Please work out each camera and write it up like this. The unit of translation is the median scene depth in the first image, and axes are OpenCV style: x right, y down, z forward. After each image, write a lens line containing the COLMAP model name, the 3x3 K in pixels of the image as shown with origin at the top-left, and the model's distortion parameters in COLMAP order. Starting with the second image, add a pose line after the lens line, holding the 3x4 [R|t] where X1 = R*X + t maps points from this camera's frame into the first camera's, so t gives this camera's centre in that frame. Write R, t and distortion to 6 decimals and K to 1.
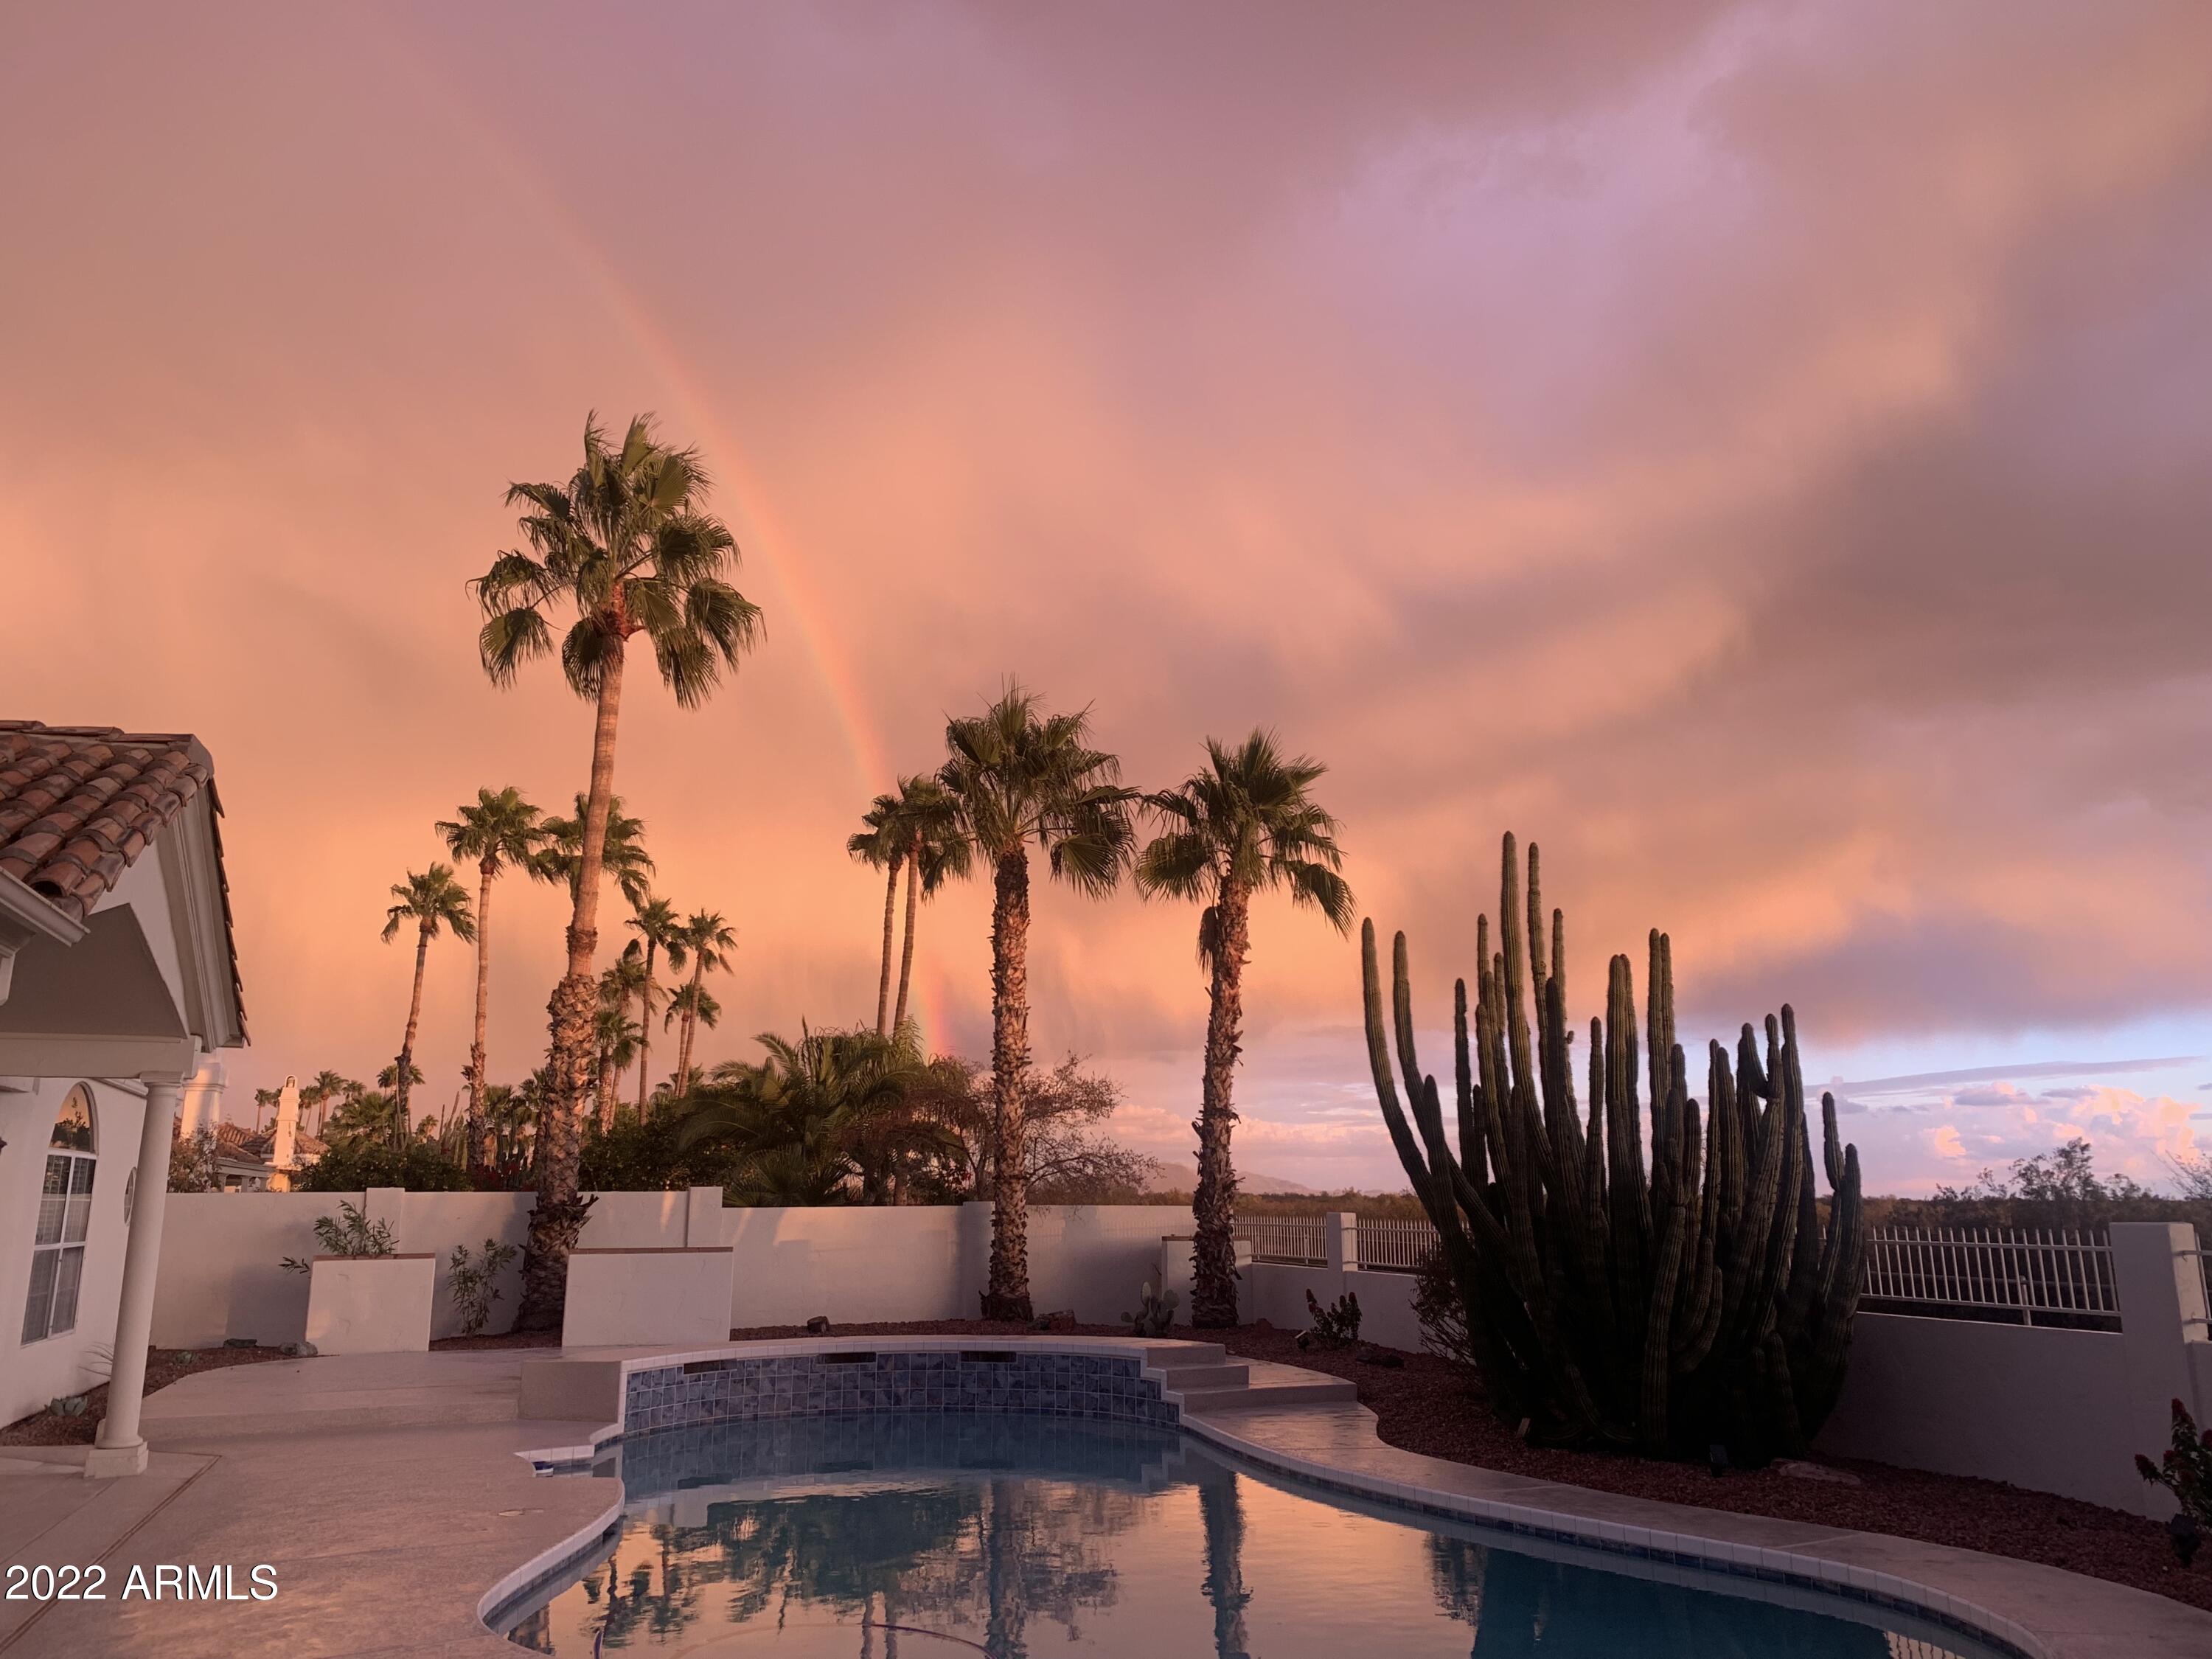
lens RADIAL K [[1666.0, 0, 1100.2], [0, 1666.0, 820.6], [0, 0, 1]] dist [0.031169, -0.024760]
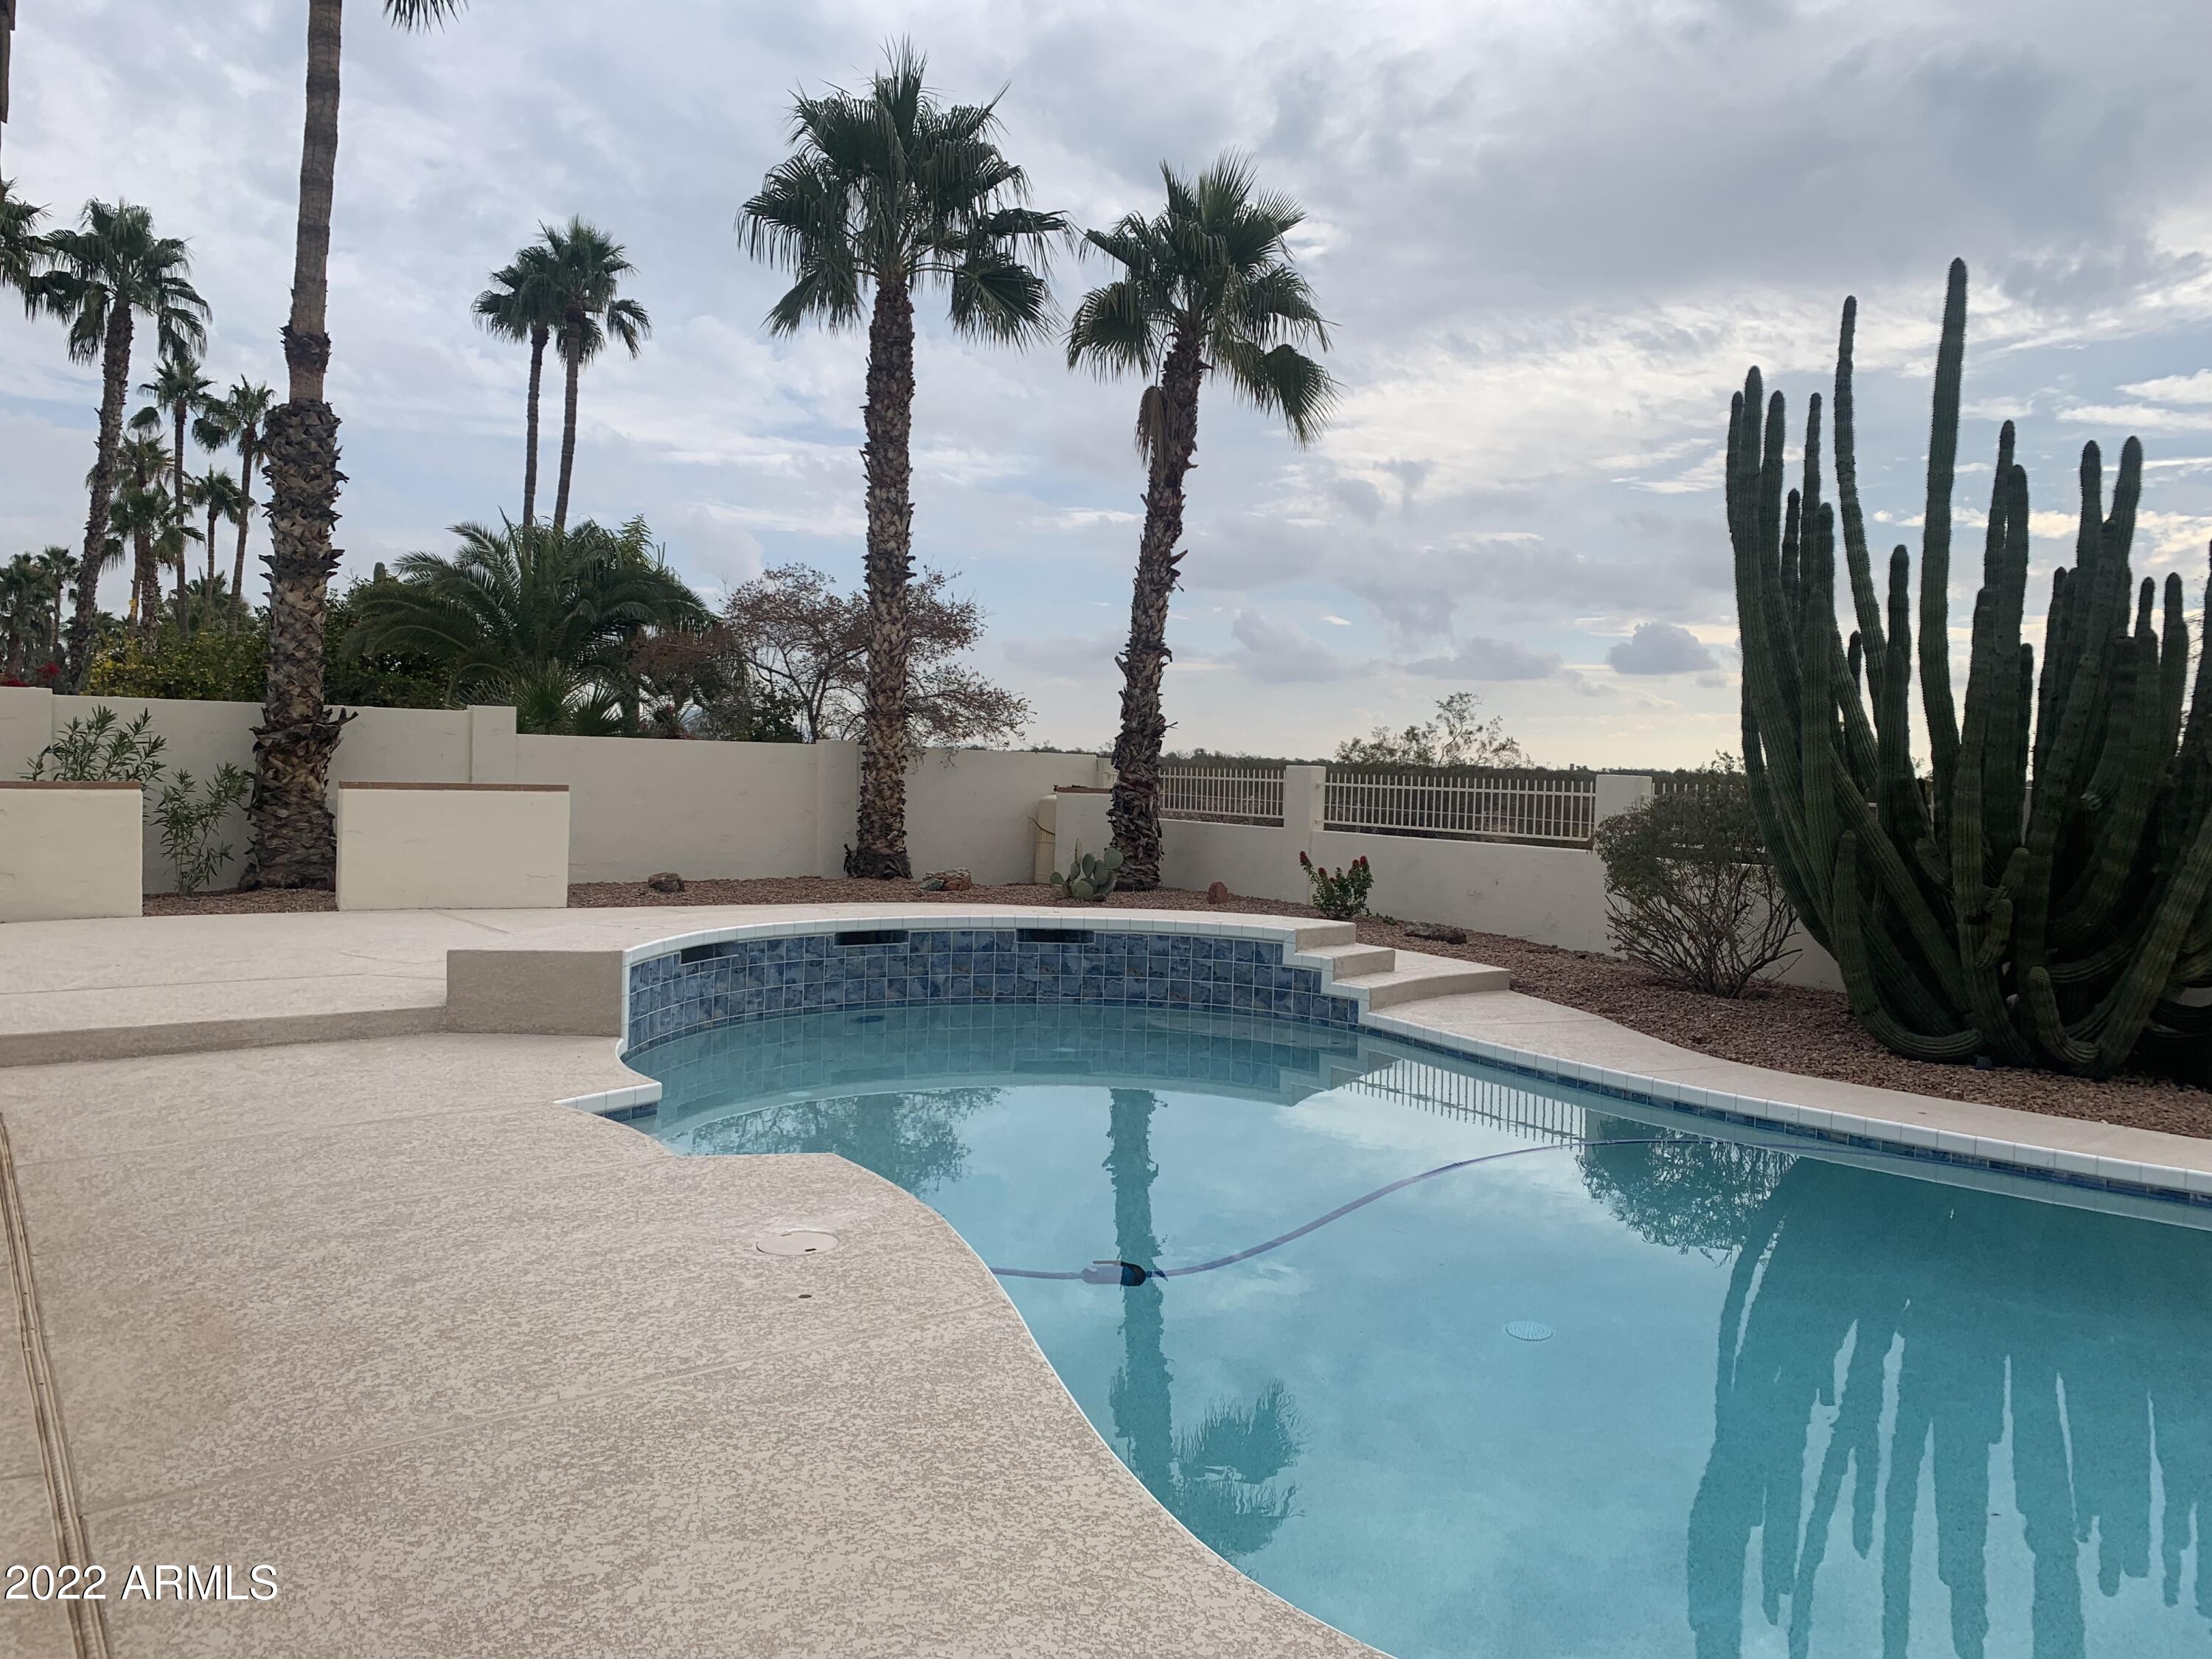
lens RADIAL K [[1666.0, 0, 1113.9], [0, 1666.0, 832.7], [0, 0, 1]] dist [0.031169, -0.024760]
pose [[0.960413, 0.016507, 0.278091, -0.186032], [-0.090850, 0.962227, 0.256642, 0.057821], [-0.263350, -0.271747, 0.925635, 0.223744]]
